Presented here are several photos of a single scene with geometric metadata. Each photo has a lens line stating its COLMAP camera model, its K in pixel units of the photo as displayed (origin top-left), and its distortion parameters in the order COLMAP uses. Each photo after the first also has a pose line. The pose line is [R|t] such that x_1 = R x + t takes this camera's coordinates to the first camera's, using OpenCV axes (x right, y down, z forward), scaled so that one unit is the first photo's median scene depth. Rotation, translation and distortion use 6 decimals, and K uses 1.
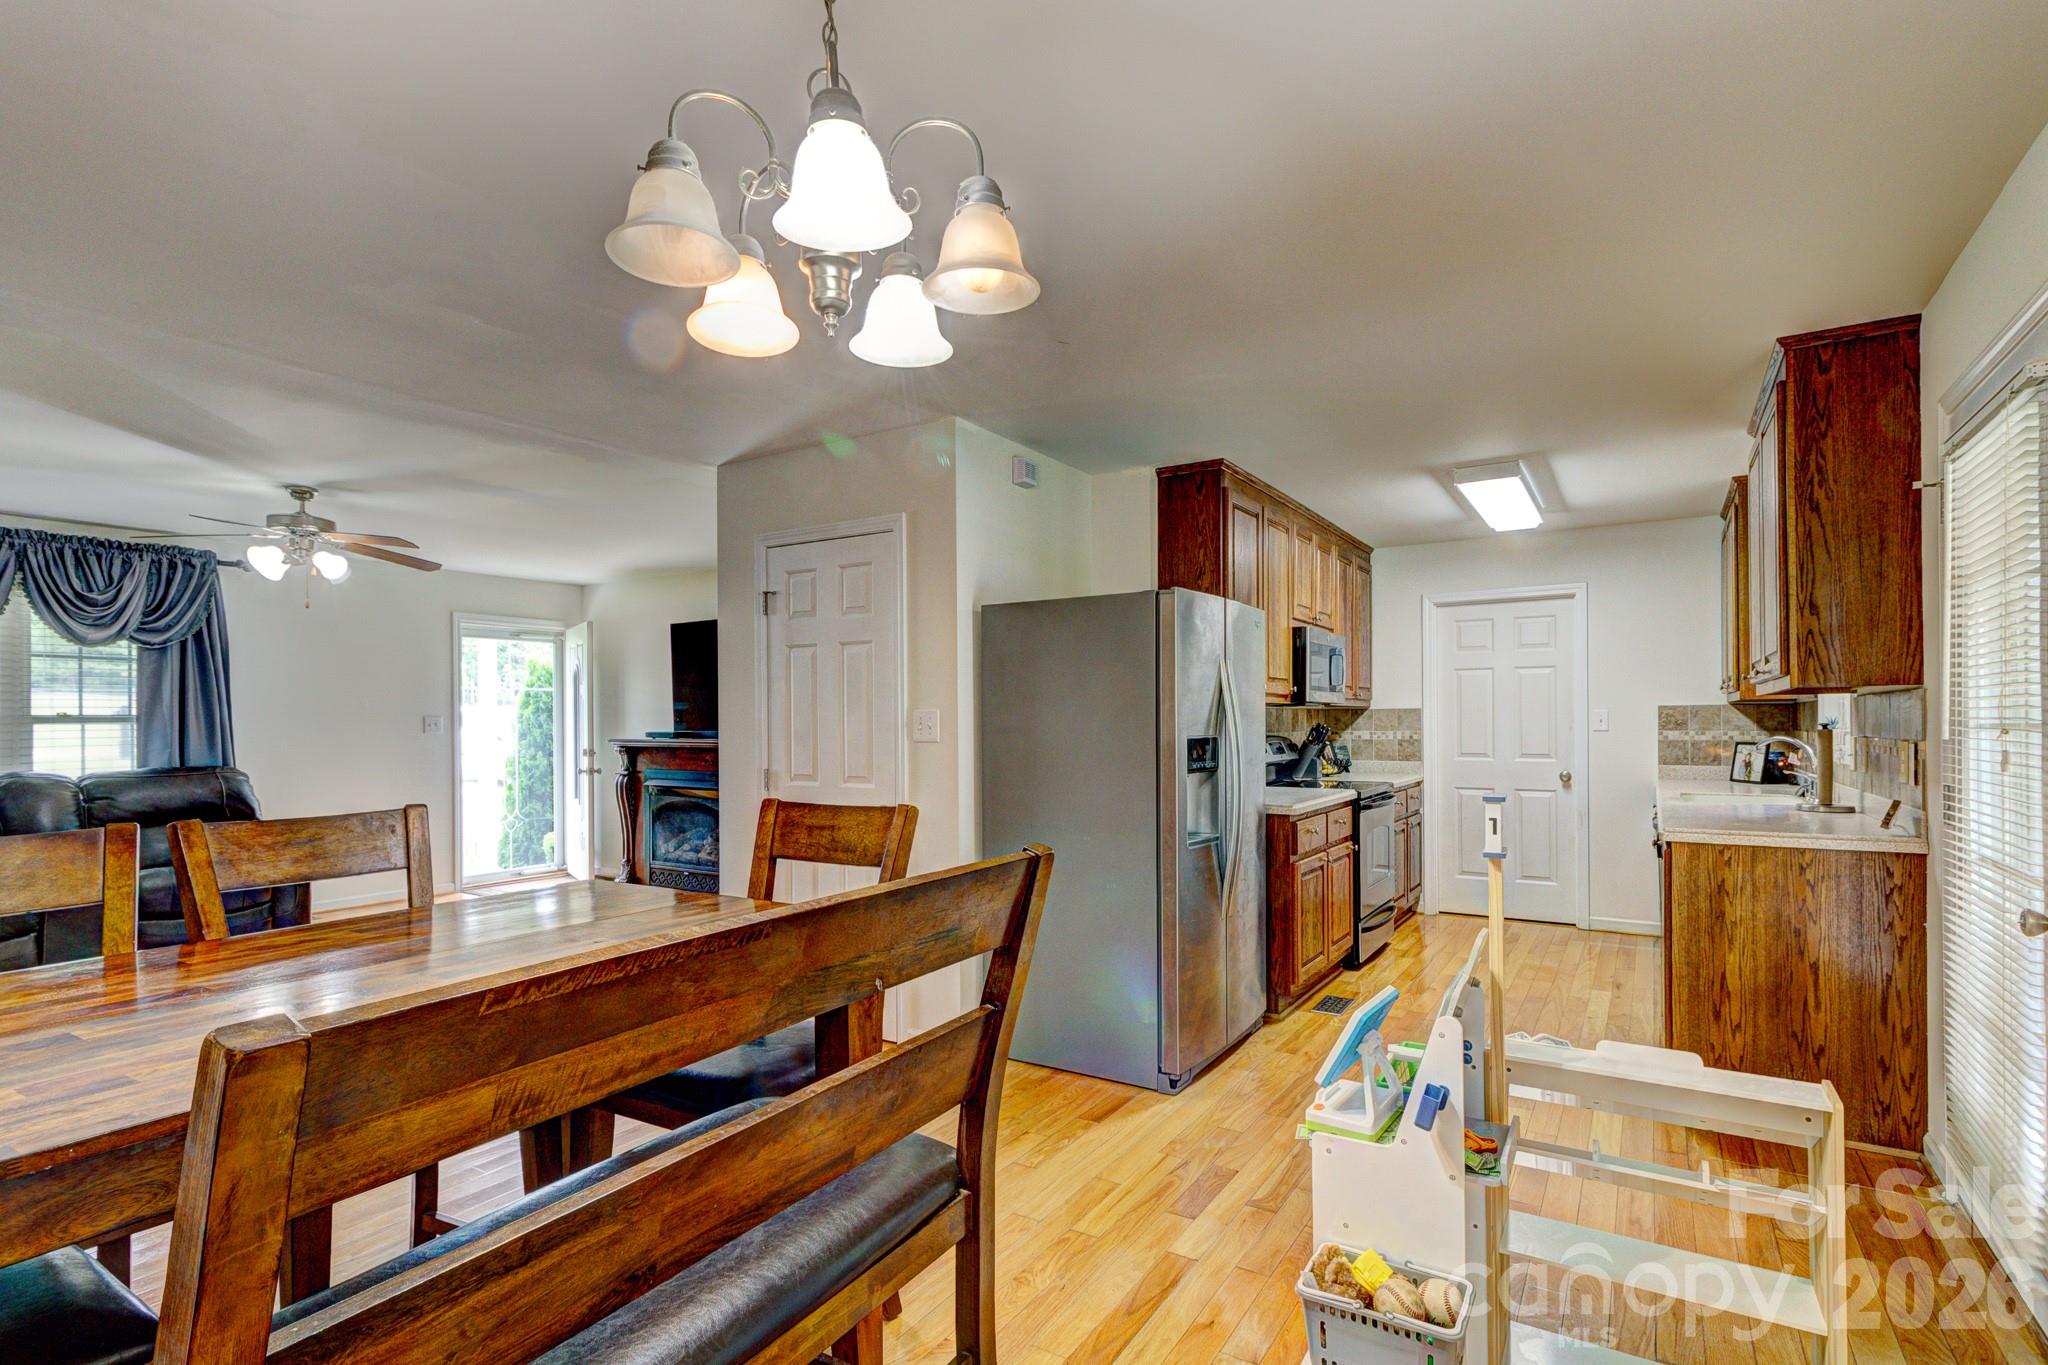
lens RADIAL K [[978.8, 0, 1018.1], [0, 978.8, 746.3], [0, 0, 1]] dist [0.004543, 0.001529]
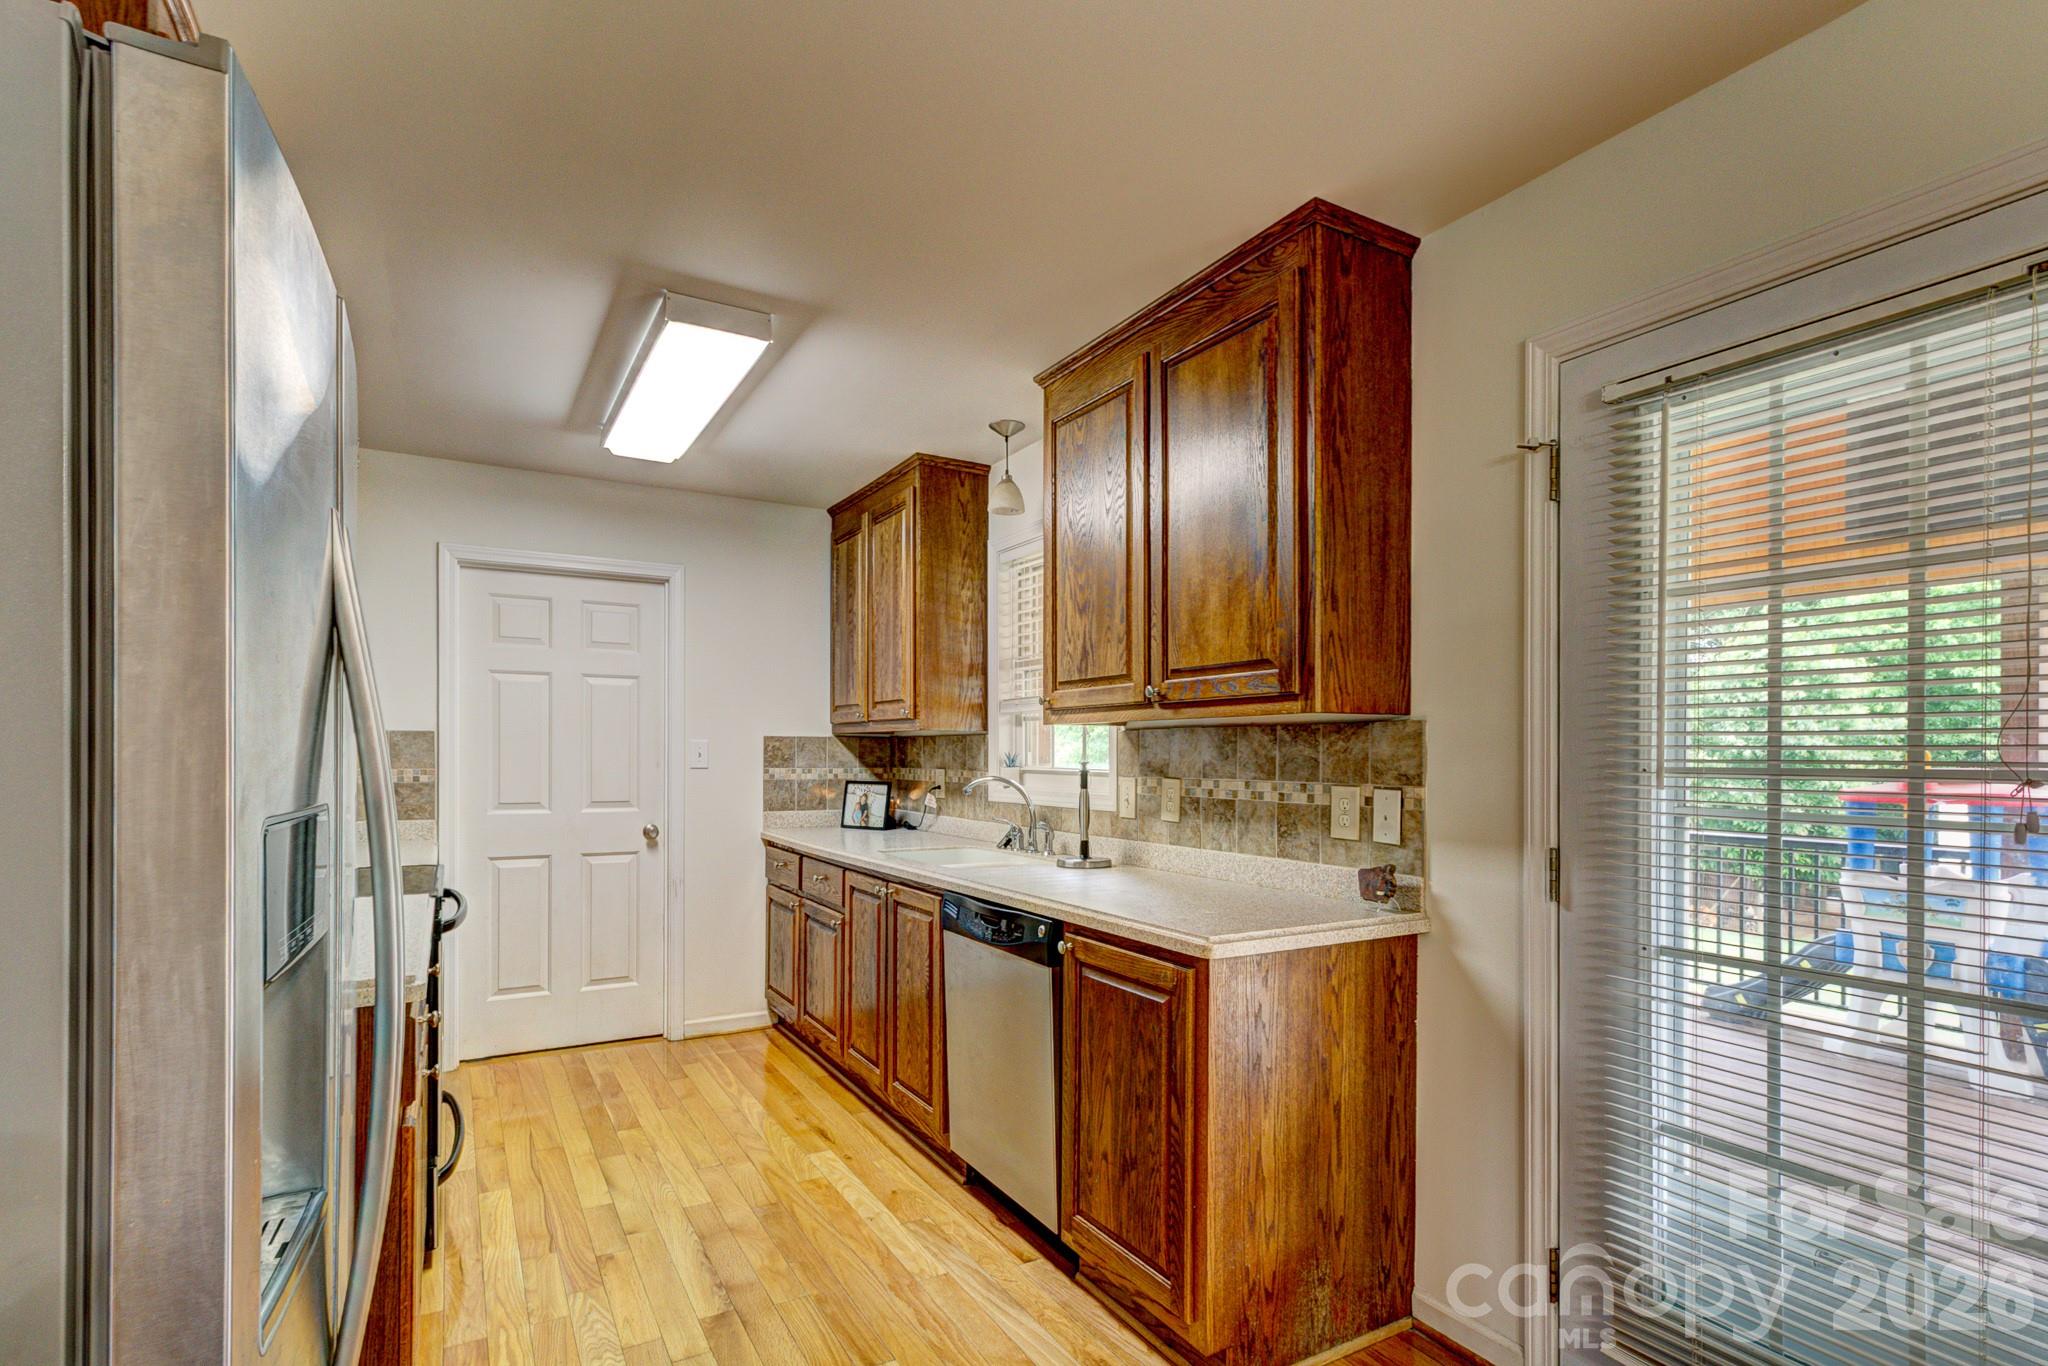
lens RADIAL K [[1003.3, 0, 1023.3], [0, 1003.3, 754.6], [0, 0, 1]] dist [0.001506, 0.000365]
pose [[0.460680, 0.007843, 0.887532, 0.035211], [0.013615, 0.999781, -0.015902, -0.011534], [-0.887462, 0.019409, 0.460472, 0.467986]]
